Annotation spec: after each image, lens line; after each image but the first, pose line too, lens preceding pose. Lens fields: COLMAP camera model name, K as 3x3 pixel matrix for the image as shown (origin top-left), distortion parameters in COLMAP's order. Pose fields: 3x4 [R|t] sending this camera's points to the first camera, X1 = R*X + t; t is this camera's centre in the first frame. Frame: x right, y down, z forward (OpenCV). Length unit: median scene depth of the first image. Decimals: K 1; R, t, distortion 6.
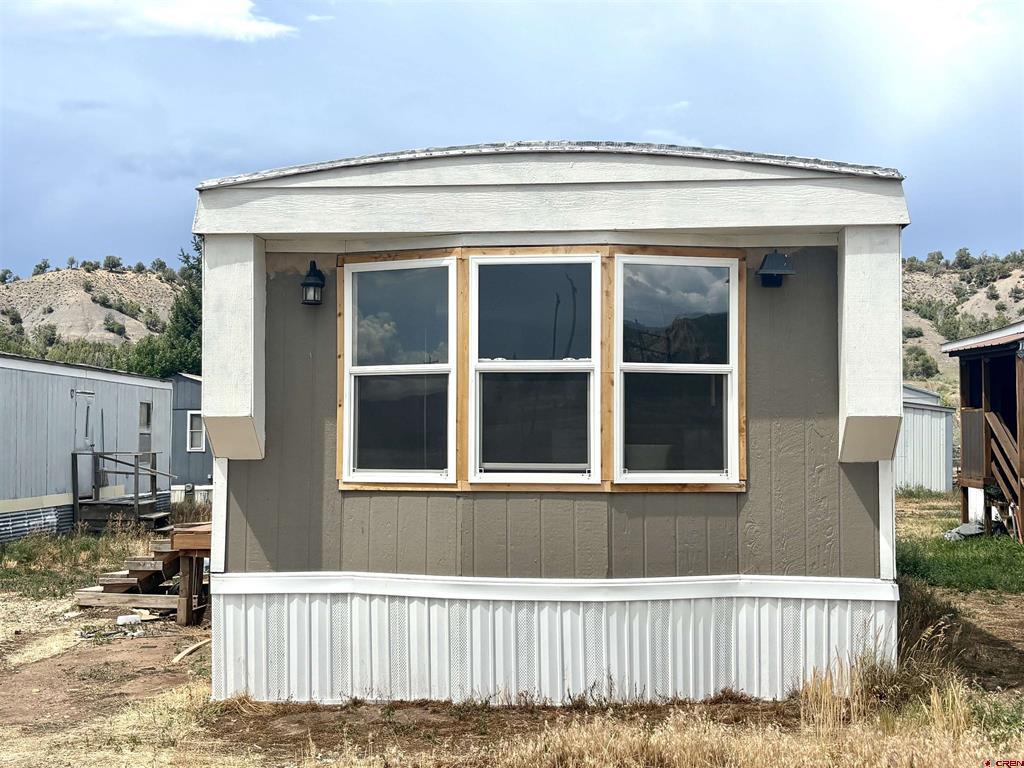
lens RADIAL K [[1288.1, 0, 516.6], [0, 1288.1, 386.0], [0, 0, 1]] dist [0.055241, 0.000000]
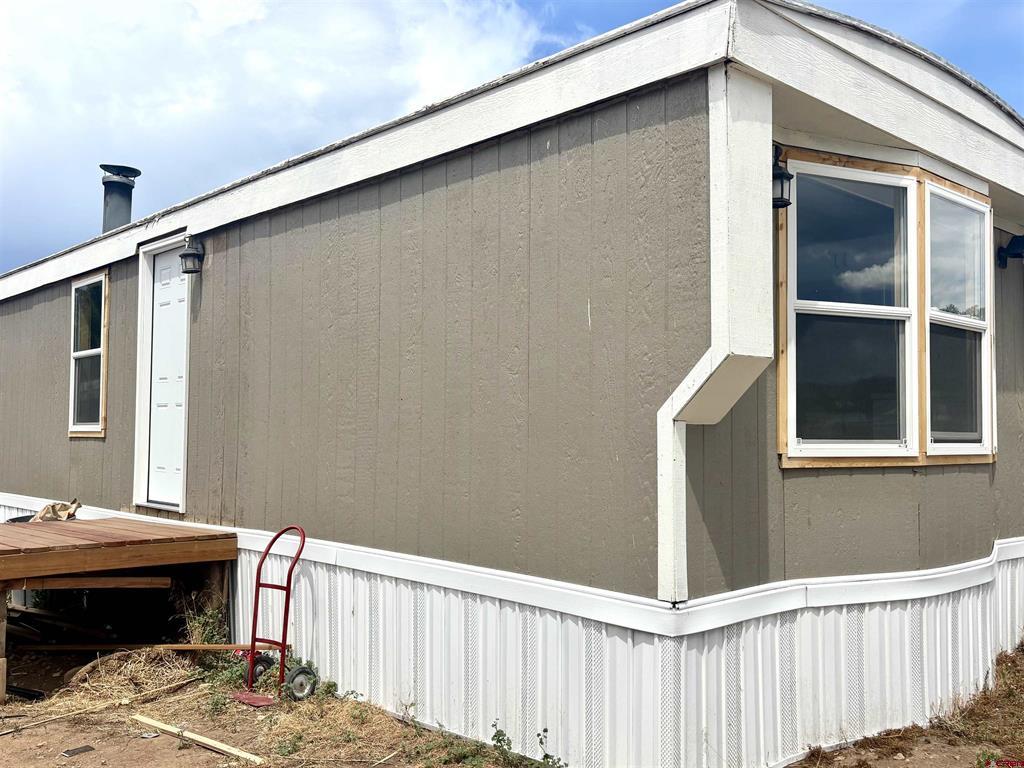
lens RADIAL K [[965.6, 0, 506.2], [0, 965.6, 386.8], [0, 0, 1]] dist [0.023628, 0.000000]
pose [[0.672671, 0.039807, 0.738870, -0.665697], [-0.035921, 0.999131, -0.021126, 0.053760], [-0.739069, -0.012330, 0.673516, 0.773223]]
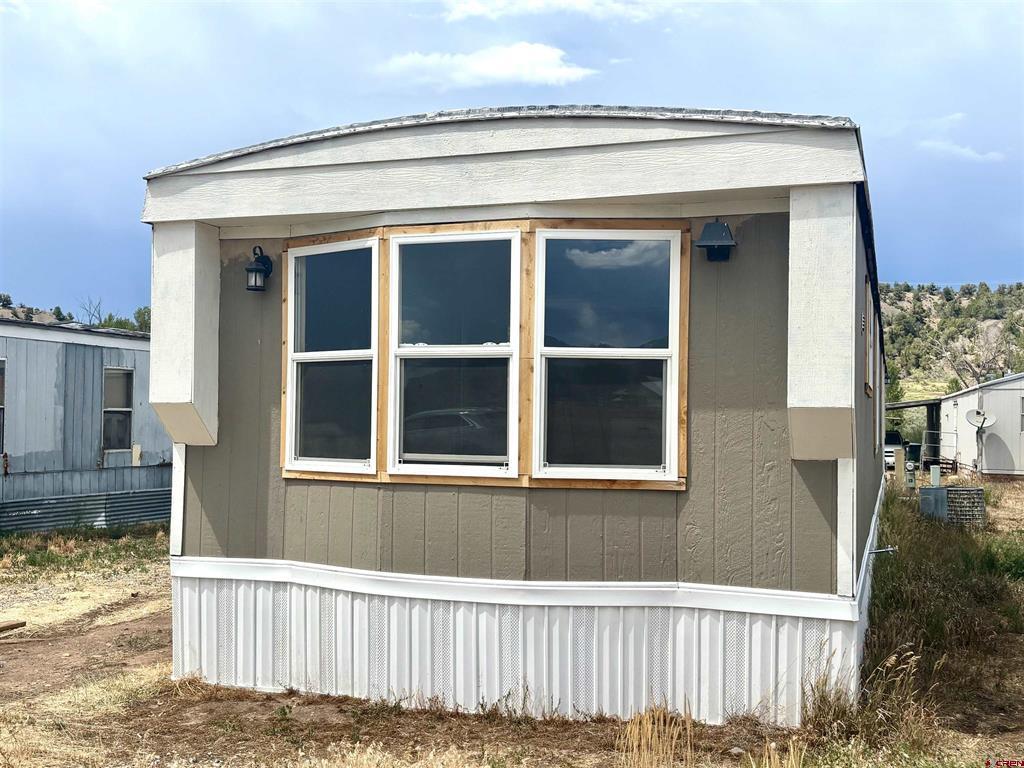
lens RADIAL K [[1108.4, 0, 522.1], [0, 1108.4, 403.3], [0, 0, 1]] dist [0.042259, 0.000000]
pose [[0.969284, 0.007109, -0.245841, 0.258109], [-0.001714, 0.999753, 0.022152, 0.004402], [0.245938, -0.021050, 0.969057, 0.226633]]
